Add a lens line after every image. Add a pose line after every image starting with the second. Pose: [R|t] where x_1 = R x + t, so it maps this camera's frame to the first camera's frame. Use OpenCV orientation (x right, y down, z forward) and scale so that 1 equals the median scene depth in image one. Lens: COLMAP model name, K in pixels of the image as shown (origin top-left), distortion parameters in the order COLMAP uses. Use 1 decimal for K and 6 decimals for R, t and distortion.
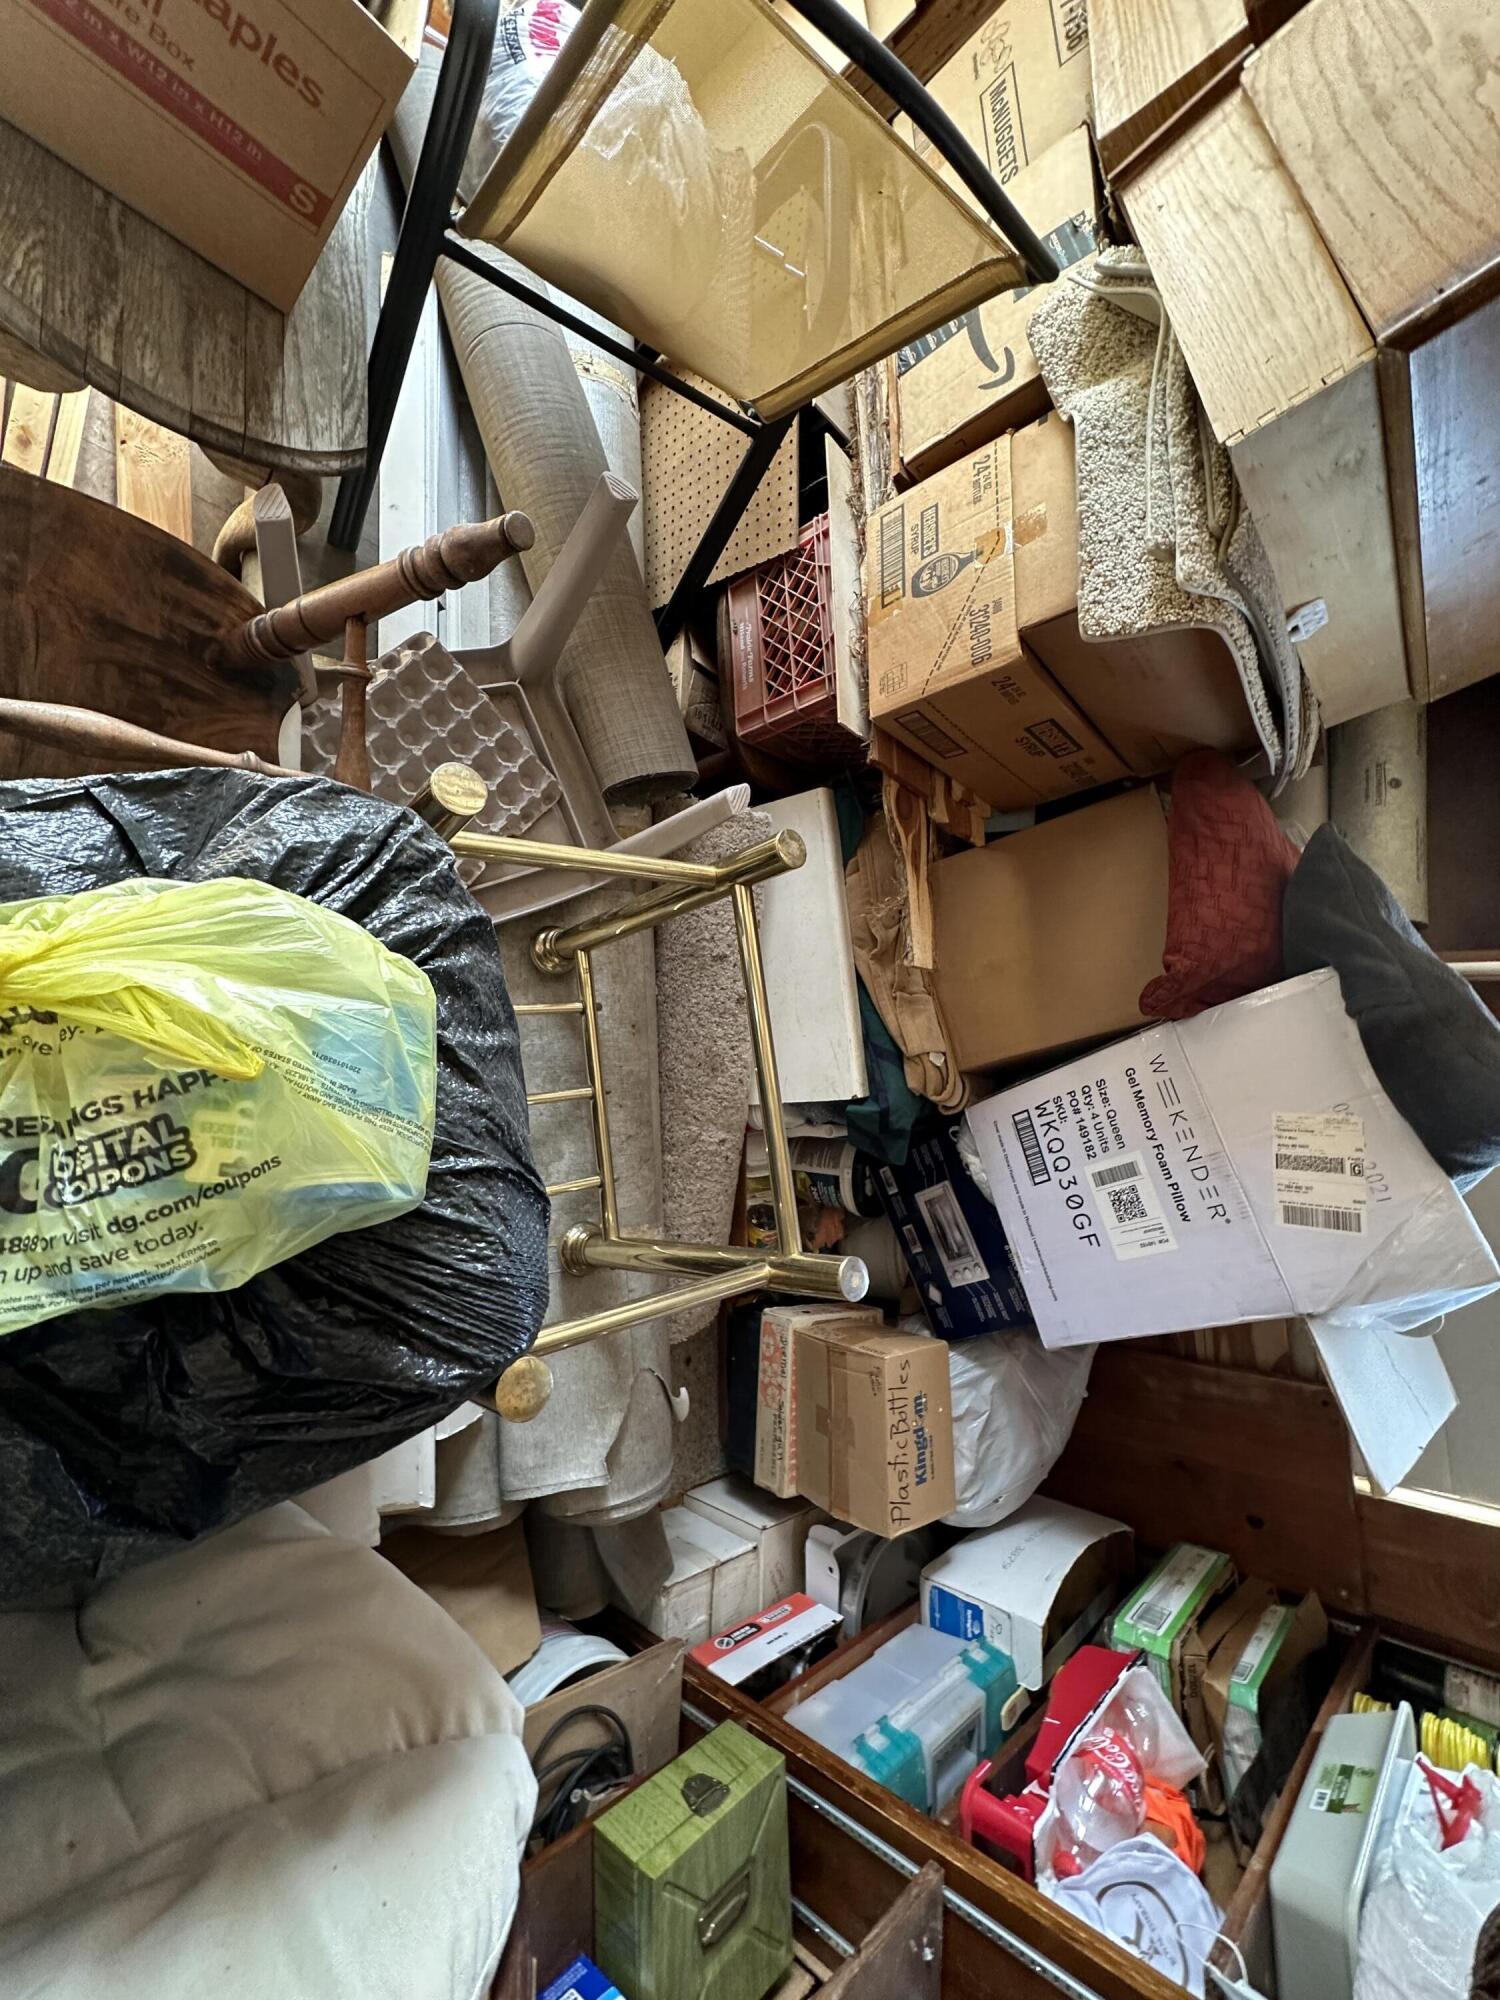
lens RADIAL K [[802.4, 0, 752.7], [0, 802.4, 999.5], [0, 0, 1]] dist [-0.004397, 0.001339]
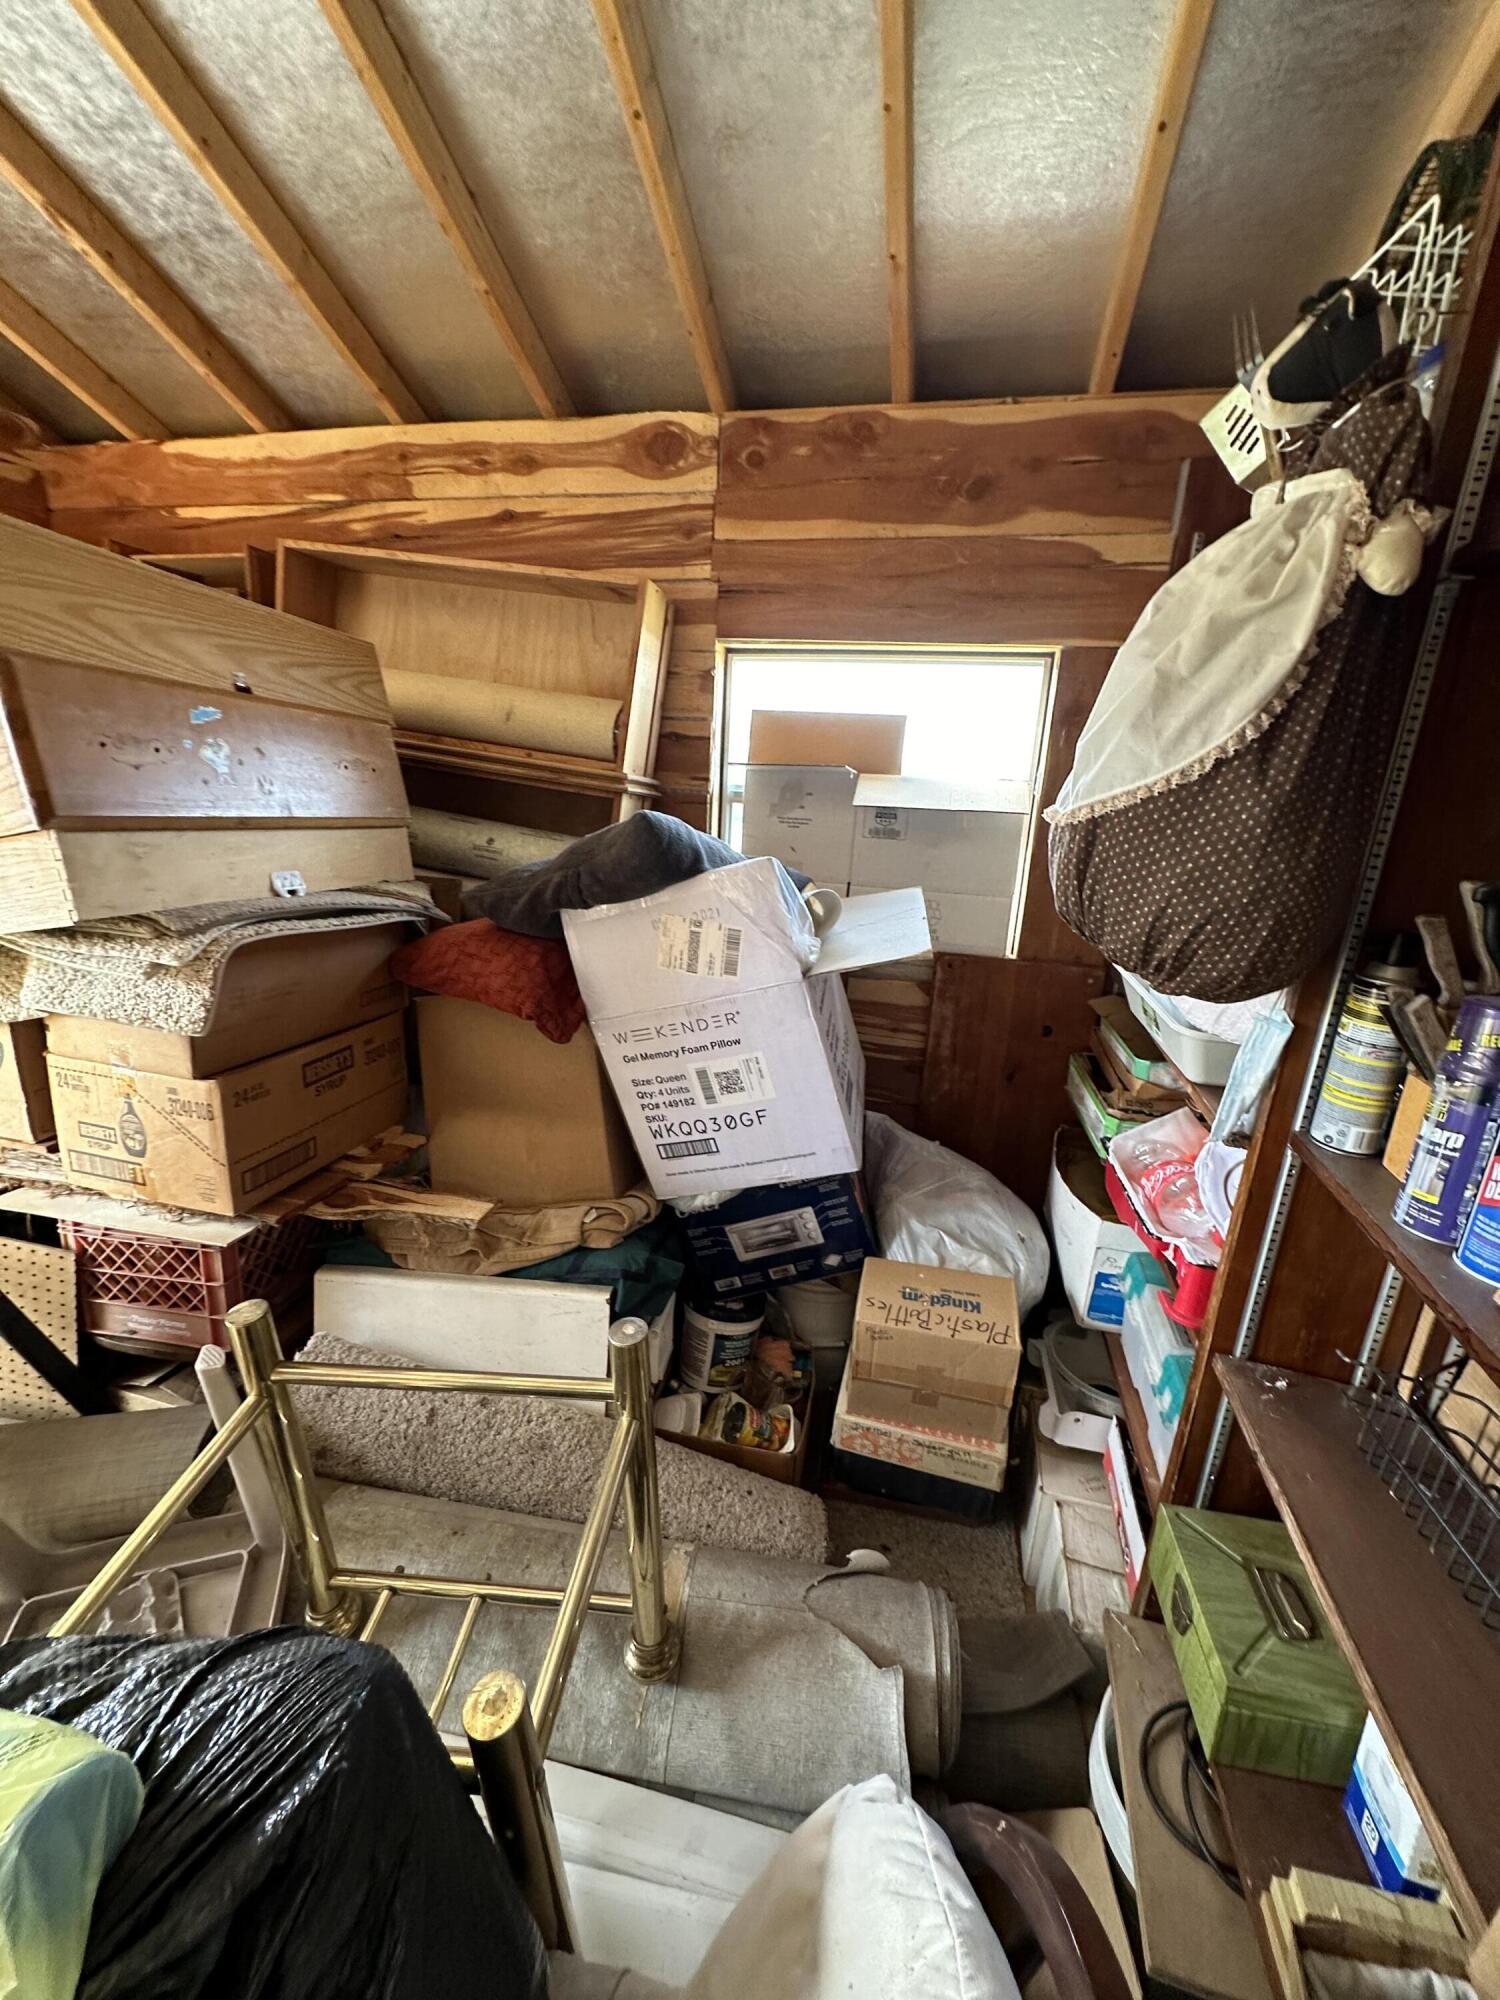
lens RADIAL K [[802.4, 0, 756.1], [0, 802.4, 999.0], [0, 0, 1]] dist [-0.004397, 0.001339]
pose [[0.182502, -0.873319, 0.451672, 0.041606], [0.982300, 0.181663, -0.045657, 0.344489], [-0.042179, 0.452010, 0.891015, -0.137337]]
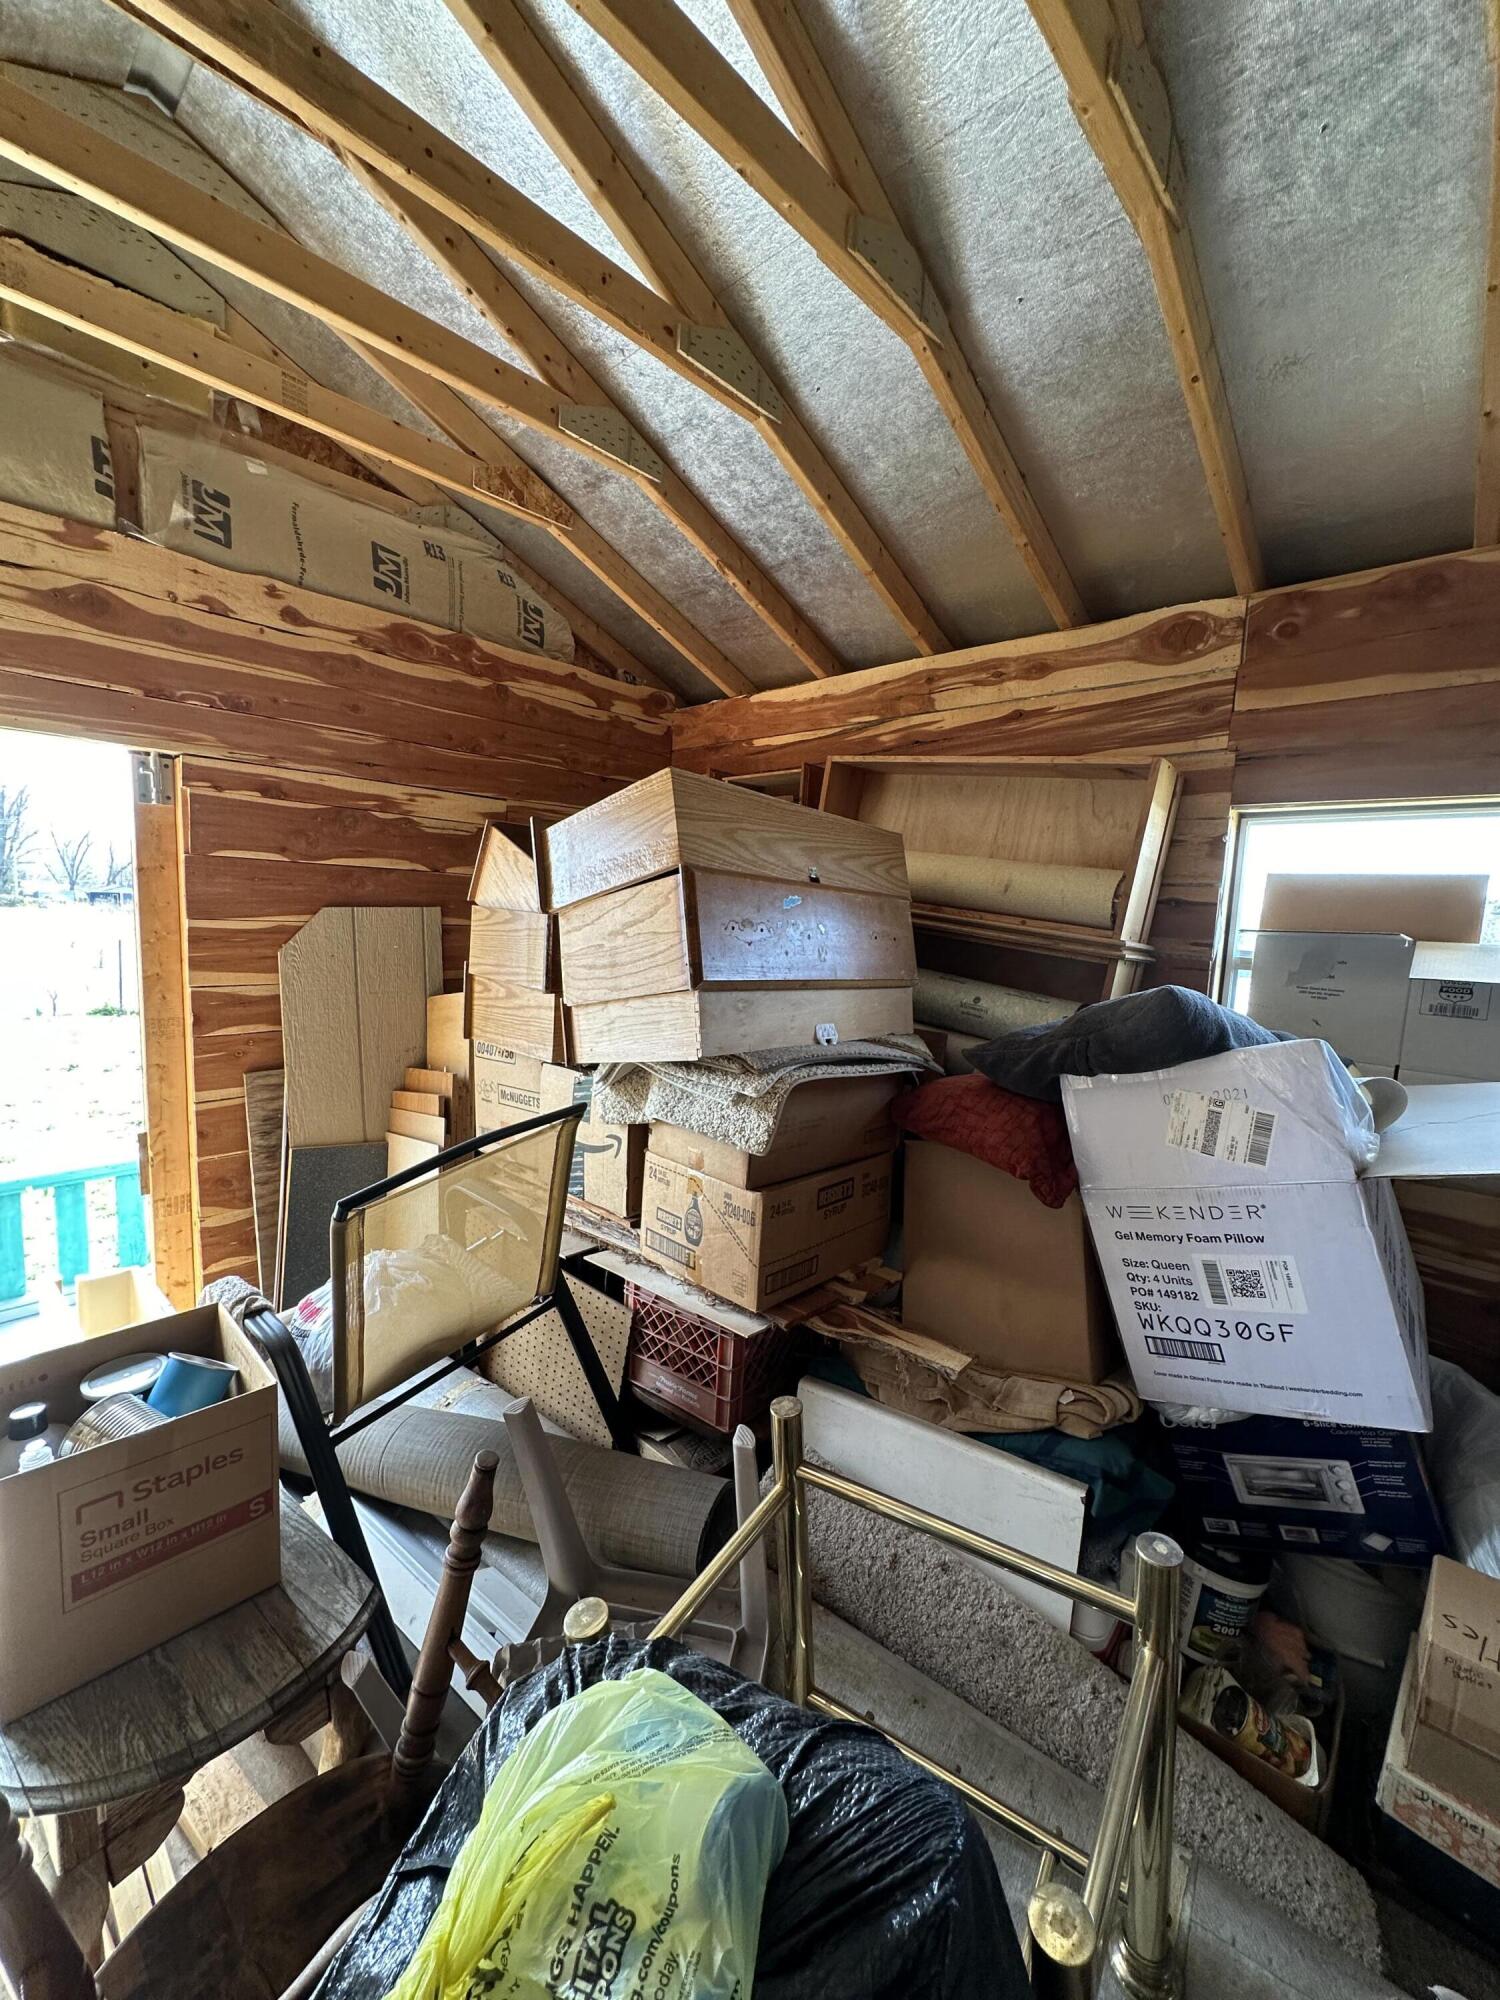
lens RADIAL K [[802.4, 0, 752.0], [0, 802.4, 996.3], [0, 0, 1]] dist [-0.004397, 0.001339]
pose [[0.485787, -0.763941, 0.424742, -0.014278], [0.809673, 0.210220, -0.547939, 0.239107], [0.329304, 0.610083, 0.720664, -0.232159]]
